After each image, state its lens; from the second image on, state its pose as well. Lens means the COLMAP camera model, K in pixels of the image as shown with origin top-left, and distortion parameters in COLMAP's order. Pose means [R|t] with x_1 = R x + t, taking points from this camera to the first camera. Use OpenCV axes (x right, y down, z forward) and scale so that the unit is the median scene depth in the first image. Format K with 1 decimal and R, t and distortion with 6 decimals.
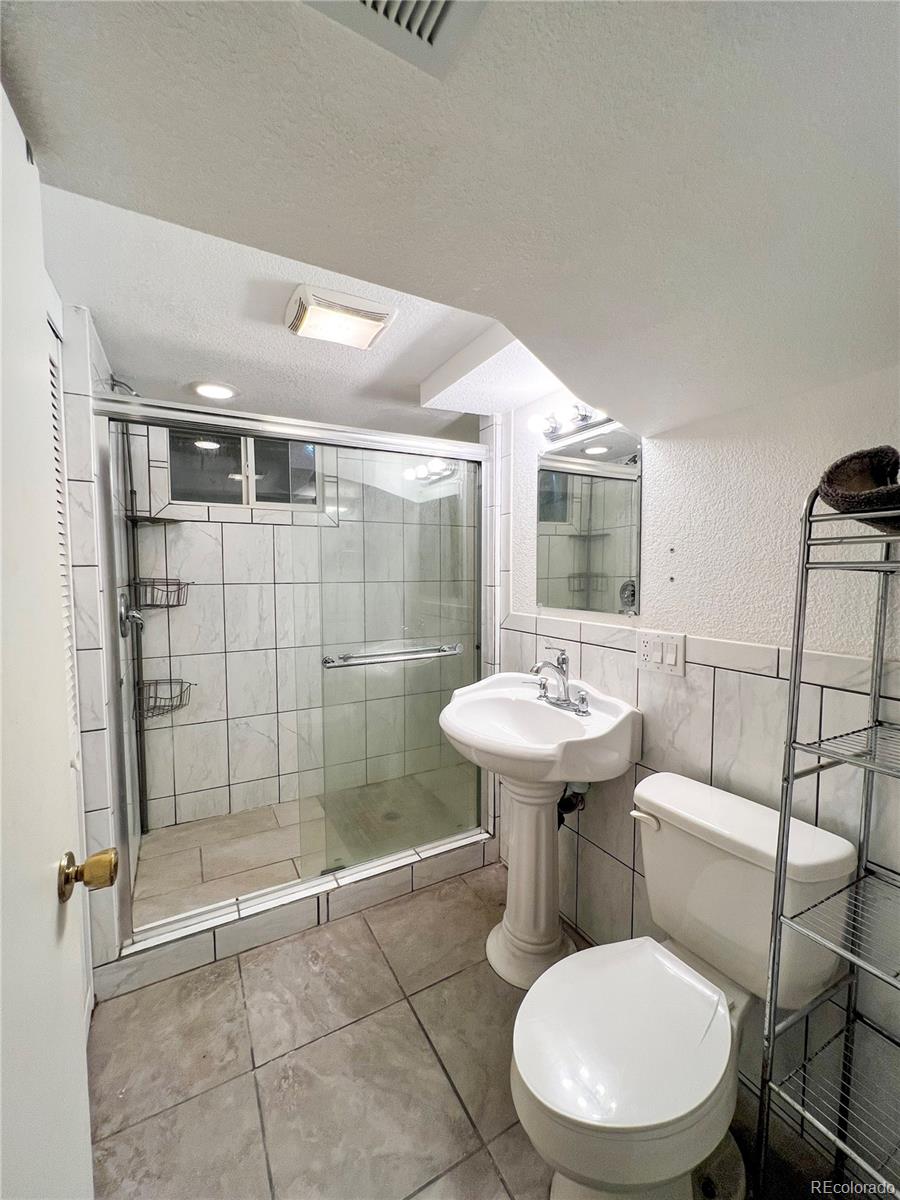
lens RADIAL K [[488.2, 0, 447.6], [0, 488.2, 604.7], [0, 0, 1]] dist [0.001932, 0.000000]
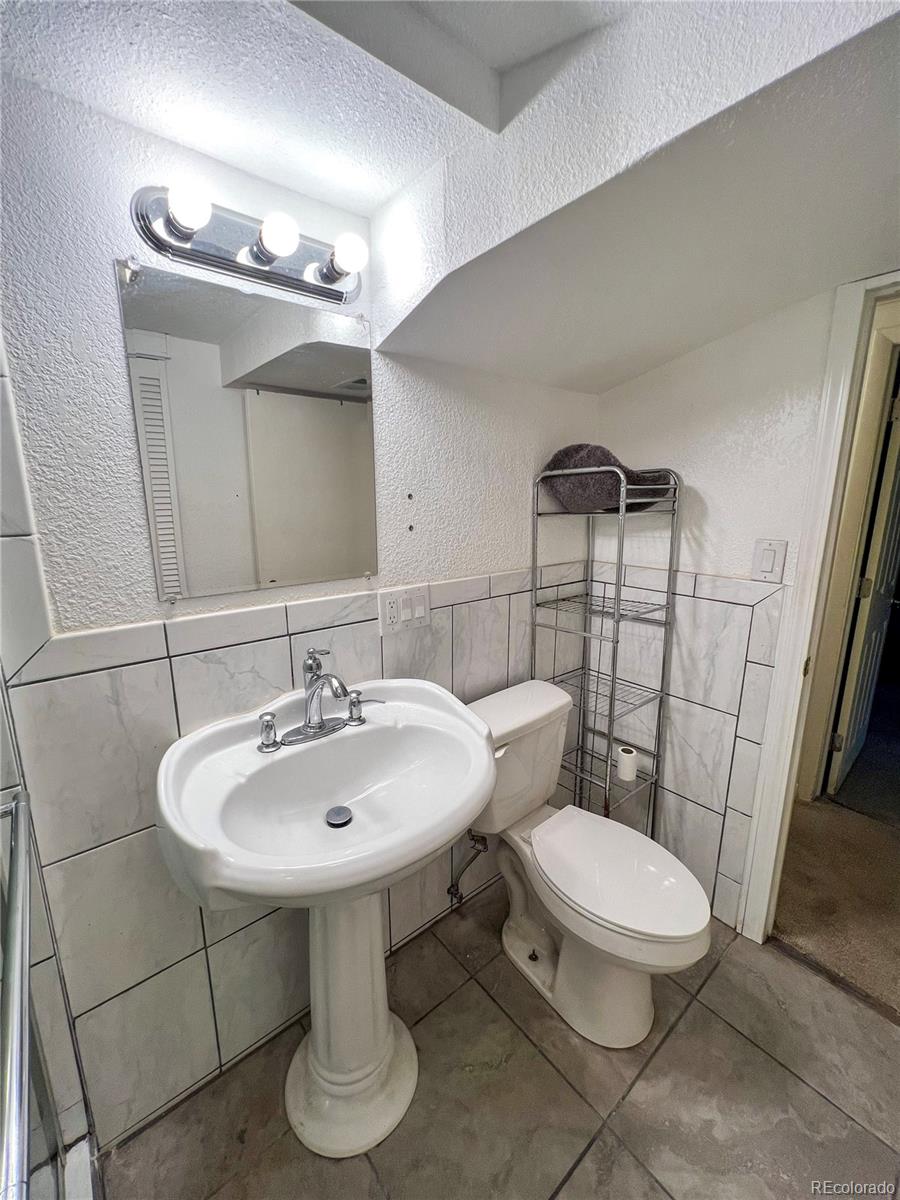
lens RADIAL K [[488.2, 0, 448.2], [0, 488.2, 597.8], [0, 0, 1]] dist [0.001932, 0.000000]
pose [[-0.196408, -0.206535, 0.958523, -0.470350], [0.065157, 0.972654, 0.222931, -0.125347], [-0.978355, 0.106240, -0.177580, 1.107950]]
